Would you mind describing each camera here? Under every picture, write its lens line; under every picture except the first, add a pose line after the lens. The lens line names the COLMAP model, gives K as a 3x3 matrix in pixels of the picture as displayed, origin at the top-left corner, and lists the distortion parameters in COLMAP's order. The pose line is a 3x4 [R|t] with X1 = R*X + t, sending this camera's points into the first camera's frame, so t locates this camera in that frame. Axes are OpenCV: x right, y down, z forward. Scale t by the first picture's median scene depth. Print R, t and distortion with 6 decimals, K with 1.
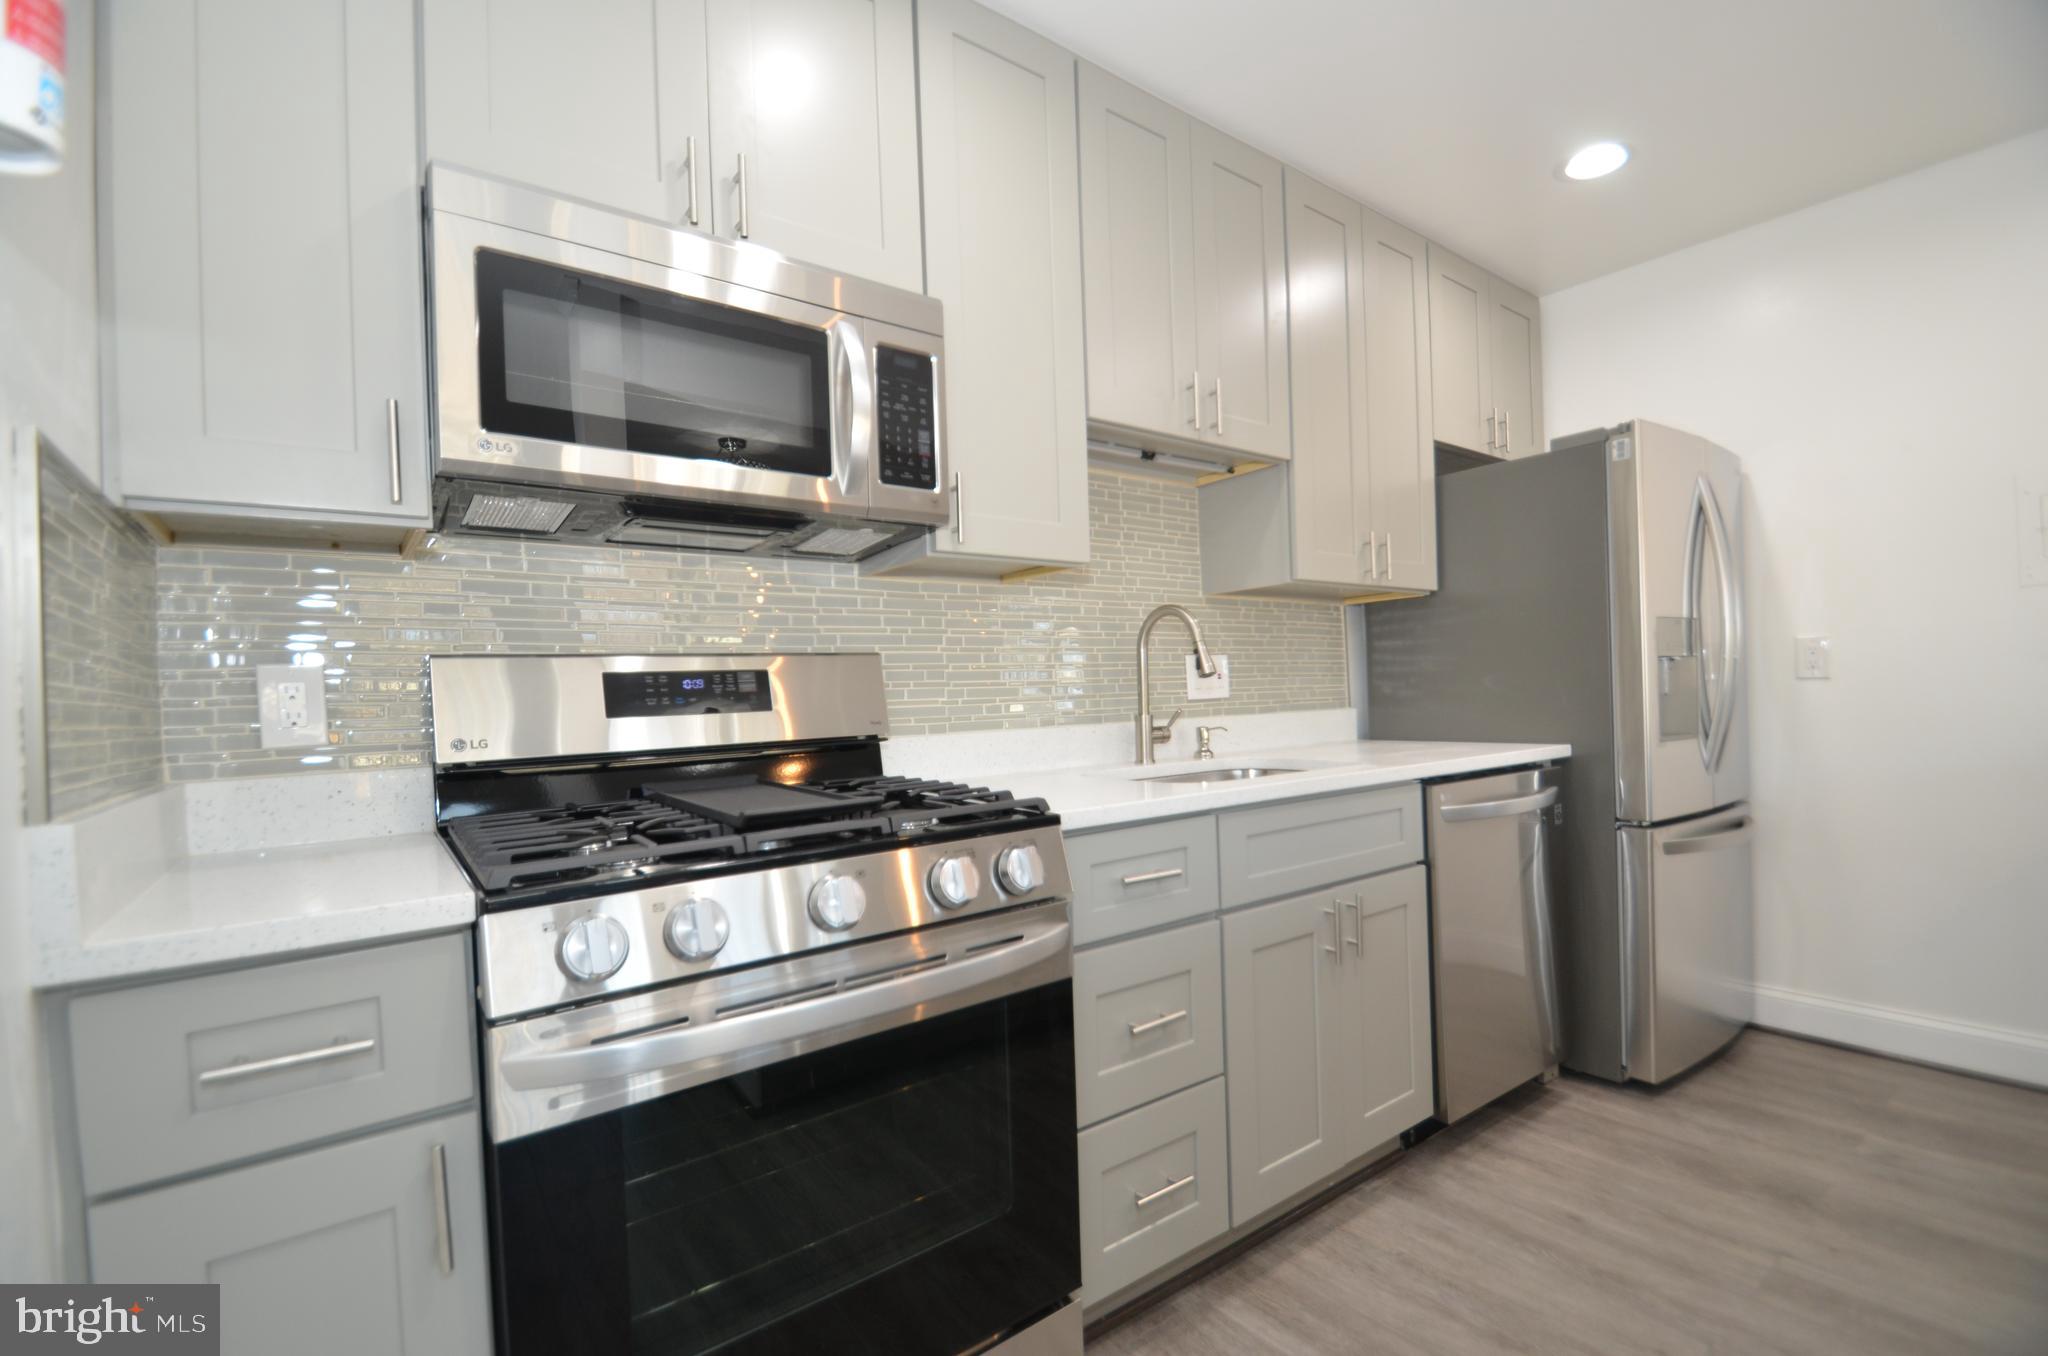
lens RADIAL K [[903.2, 0, 1026.7], [0, 903.2, 700.5], [0, 0, 1]] dist [0.022583, -0.024874]
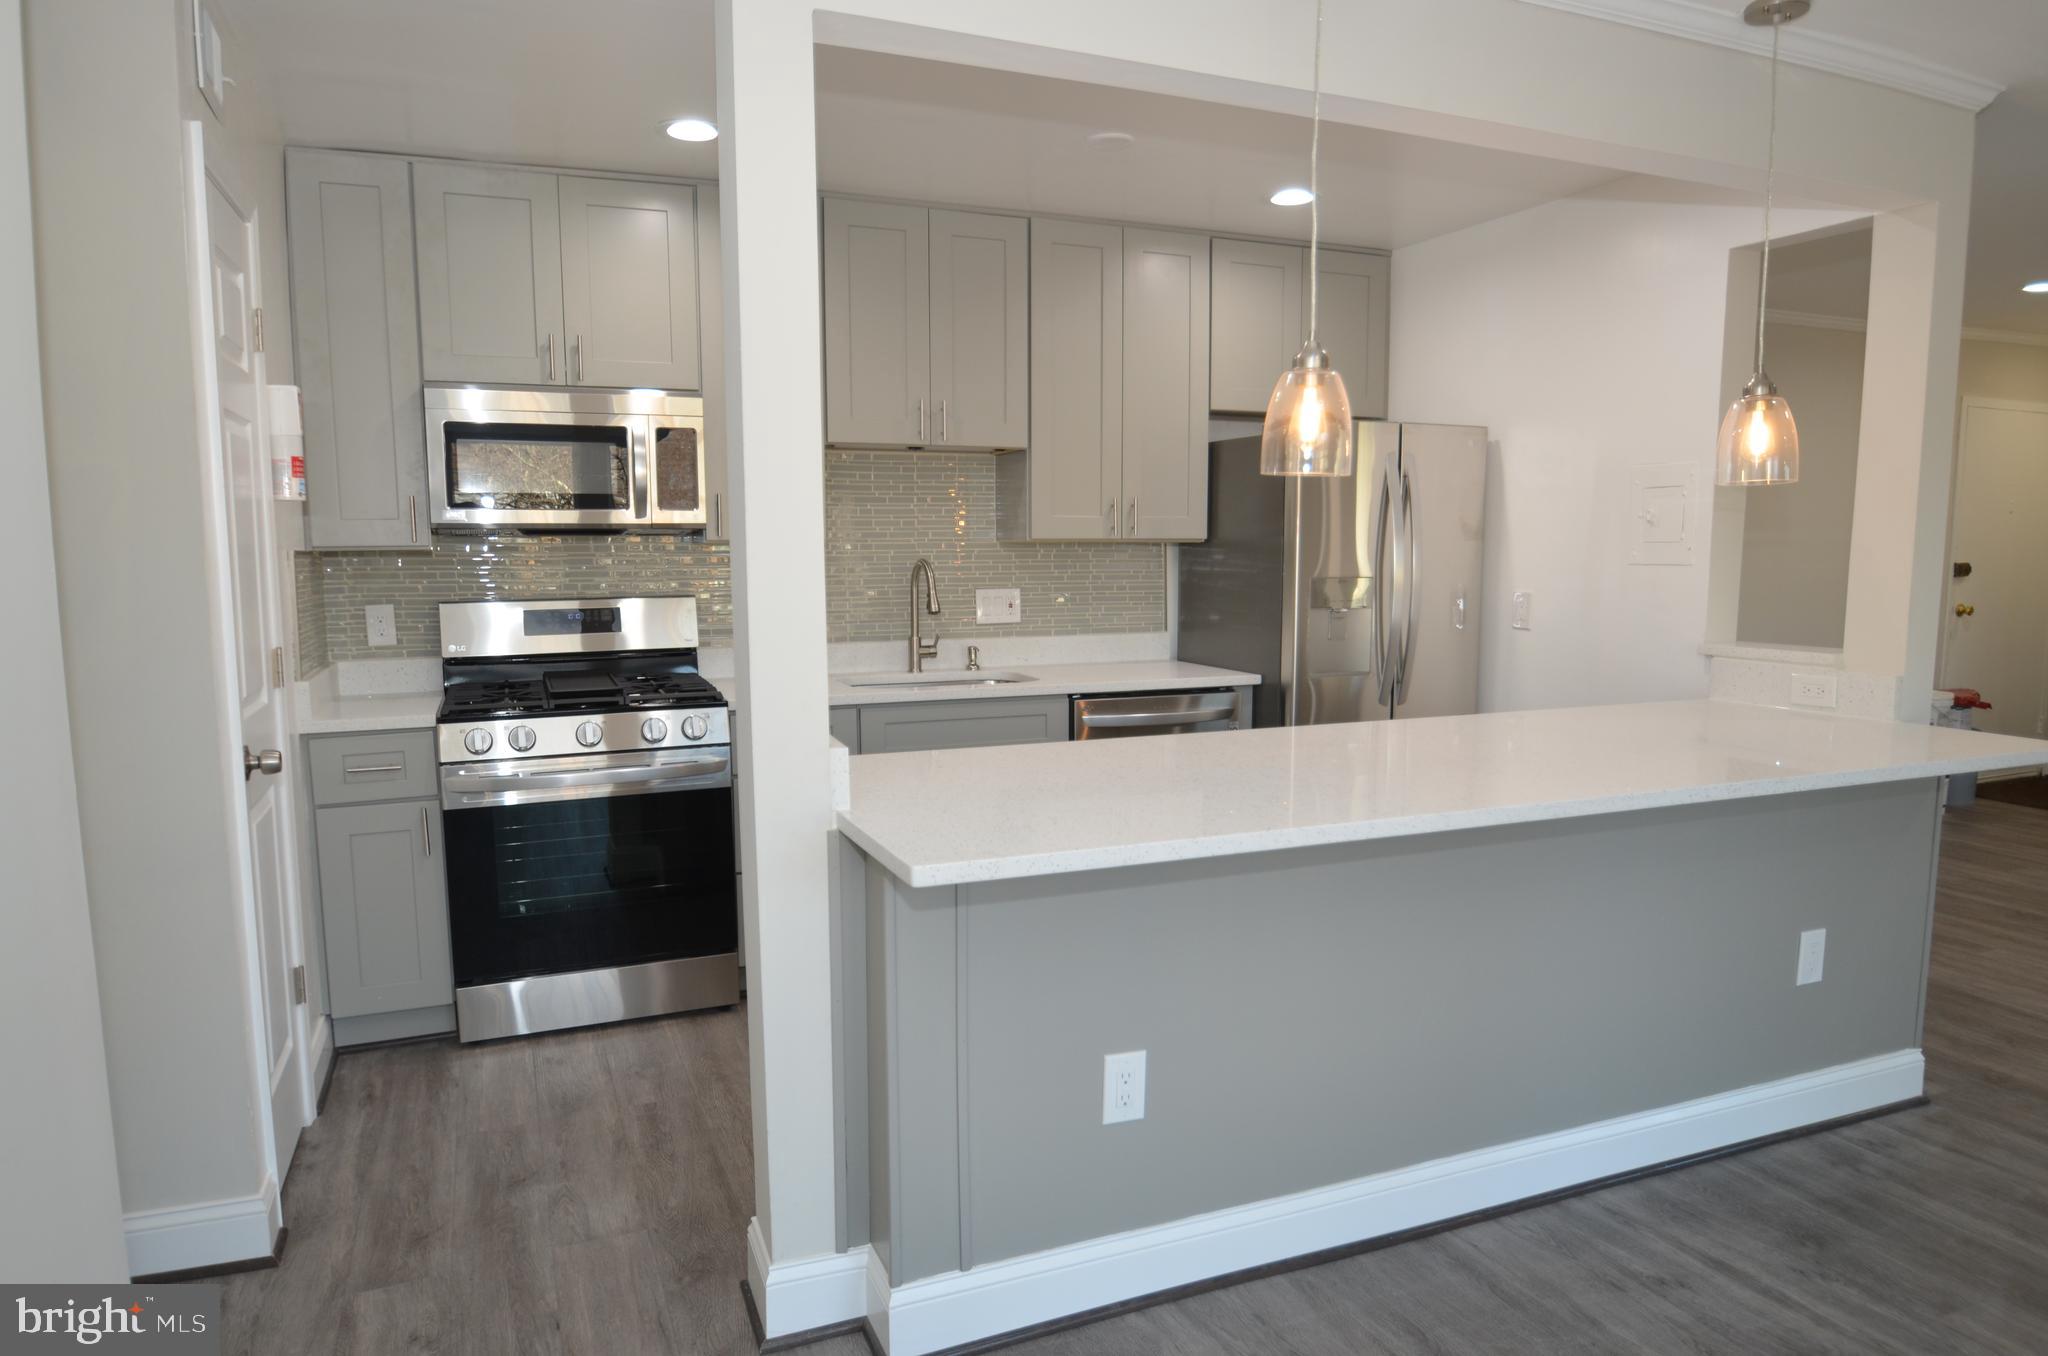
lens RADIAL K [[1276.7, 0, 1025.6], [0, 1276.7, 706.3], [0, 0, 1]] dist [-0.032737, -0.000336]
pose [[0.970233, 0.059947, -0.234635, 1.041256], [-0.030611, 0.991465, 0.126729, -0.179417], [0.240230, -0.115774, 0.963787, -1.154347]]
